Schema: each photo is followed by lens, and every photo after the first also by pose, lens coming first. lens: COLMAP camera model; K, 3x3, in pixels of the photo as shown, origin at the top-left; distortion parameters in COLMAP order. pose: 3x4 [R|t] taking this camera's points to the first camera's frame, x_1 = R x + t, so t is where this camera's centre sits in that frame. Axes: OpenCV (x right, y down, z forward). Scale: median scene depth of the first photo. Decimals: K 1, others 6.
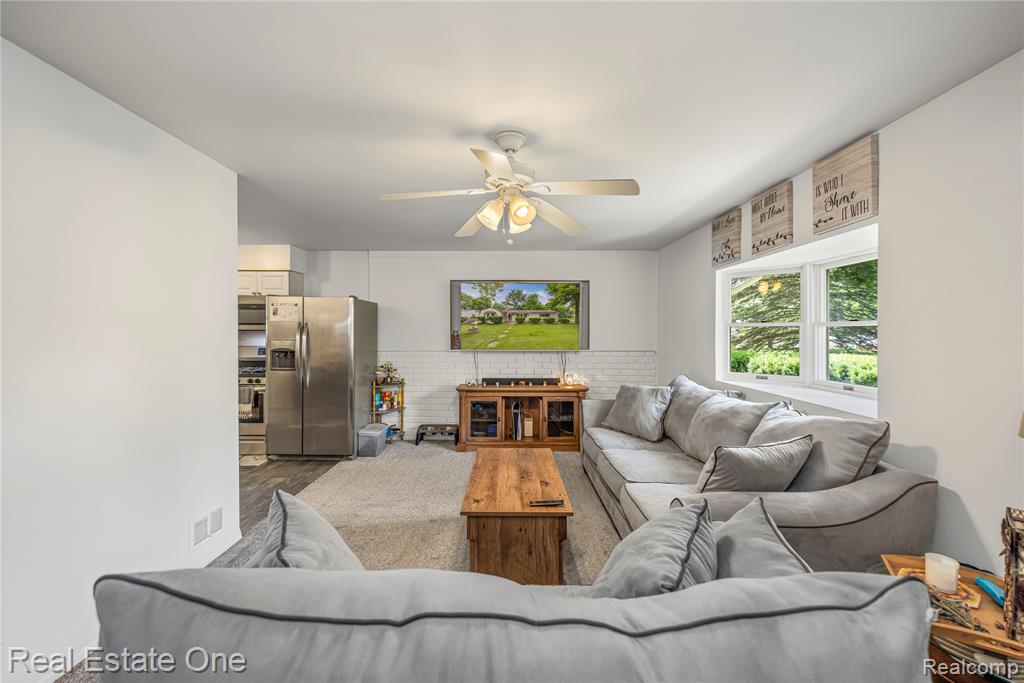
lens RADIAL K [[411.0, 0, 512.0], [0, 411.0, 341.5], [0, 0, 1]] dist [0.000826, -0.000141]
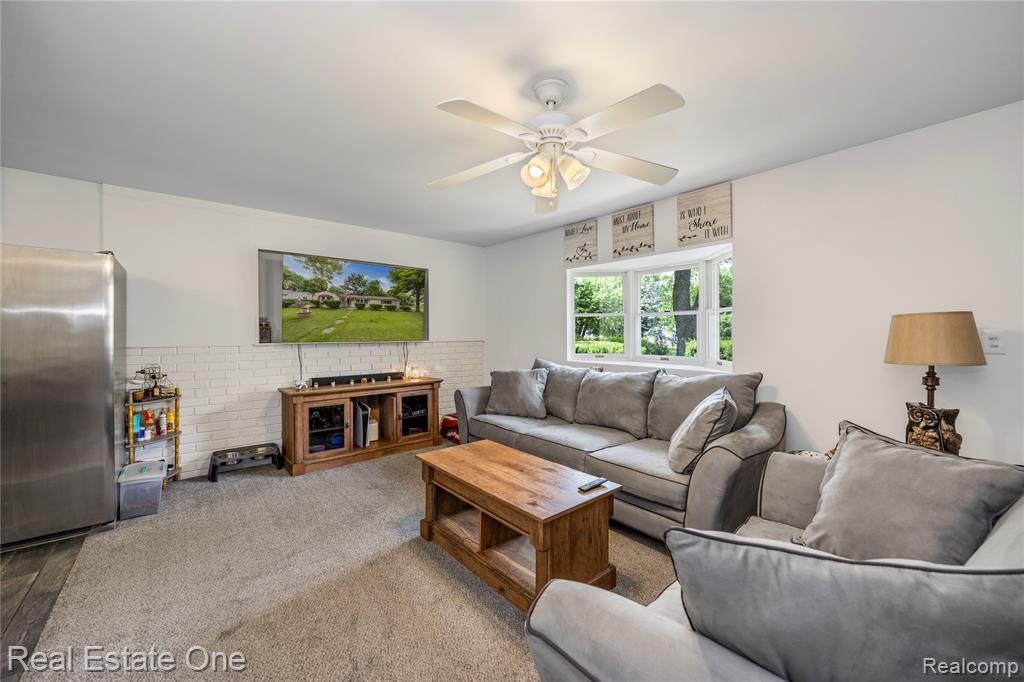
lens RADIAL K [[392.8, 0, 508.4], [0, 392.8, 341.1], [0, 0, 1]] dist [-0.000935, -0.000319]
pose [[0.766409, -0.015056, 0.642176, -0.285560], [0.016691, 0.999854, 0.003521, 0.022660], [-0.642136, 0.008020, 0.766549, 0.184452]]
